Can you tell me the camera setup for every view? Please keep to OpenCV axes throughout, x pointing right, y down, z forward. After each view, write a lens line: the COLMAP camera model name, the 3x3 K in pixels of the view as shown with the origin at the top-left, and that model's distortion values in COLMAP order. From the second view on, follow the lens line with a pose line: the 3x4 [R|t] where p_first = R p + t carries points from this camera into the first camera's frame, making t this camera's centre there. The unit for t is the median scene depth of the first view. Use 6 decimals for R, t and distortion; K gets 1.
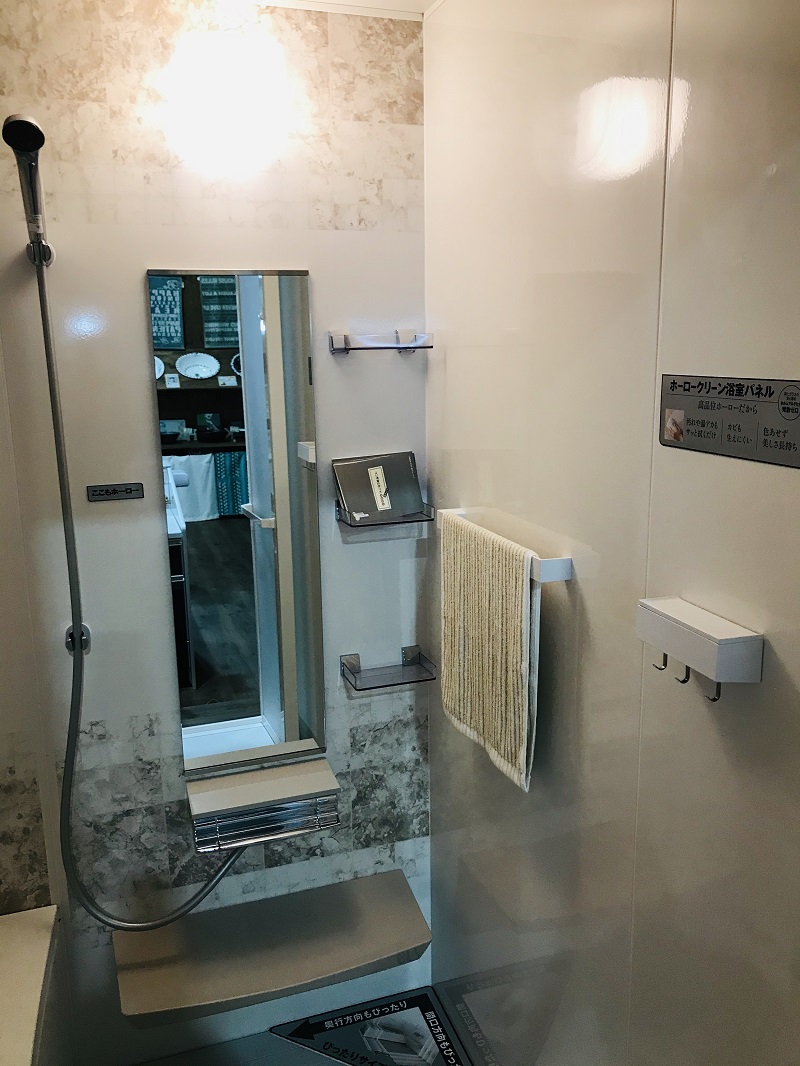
lens RADIAL K [[874.9, 0, 394.5], [0, 874.9, 537.5], [0, 0, 1]] dist [0.025275, -0.009135]
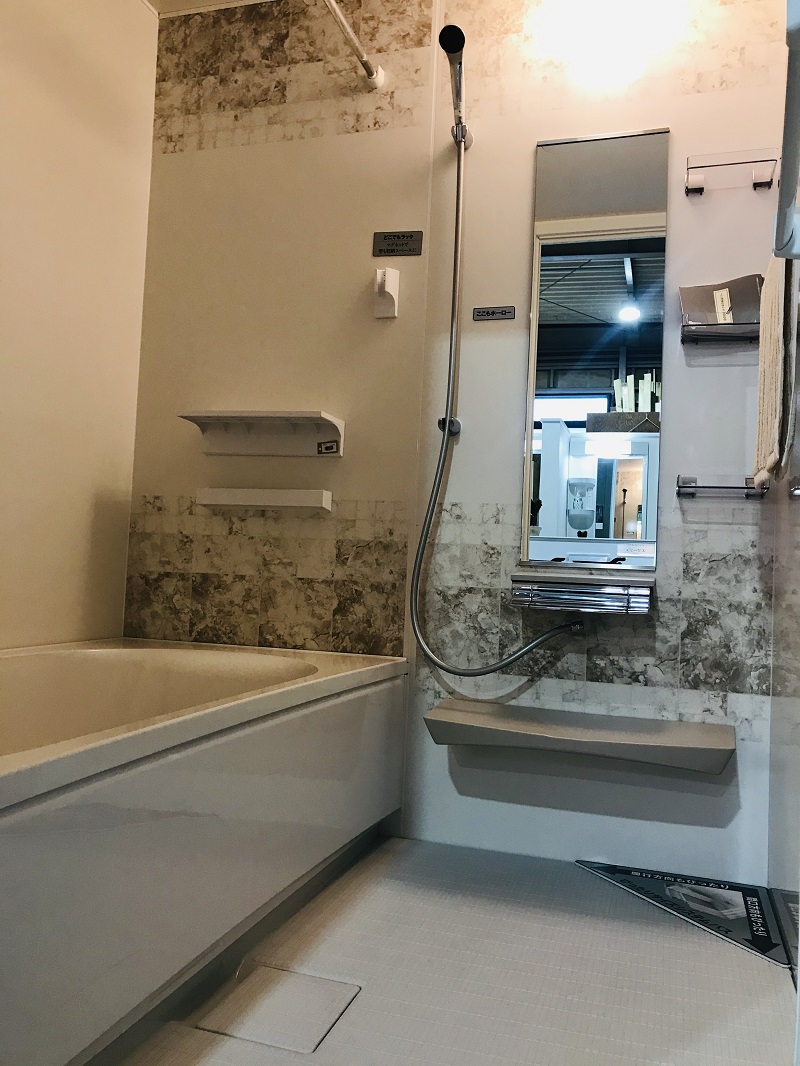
lens RADIAL K [[874.9, 0, 404.9], [0, 874.9, 528.6], [0, 0, 1]] dist [0.025275, -0.009135]
pose [[0.810709, 0.021851, -0.585042, 0.278484], [-0.182558, 0.958913, -0.217161, 0.467621], [0.556259, 0.282858, 0.781388, 0.026897]]
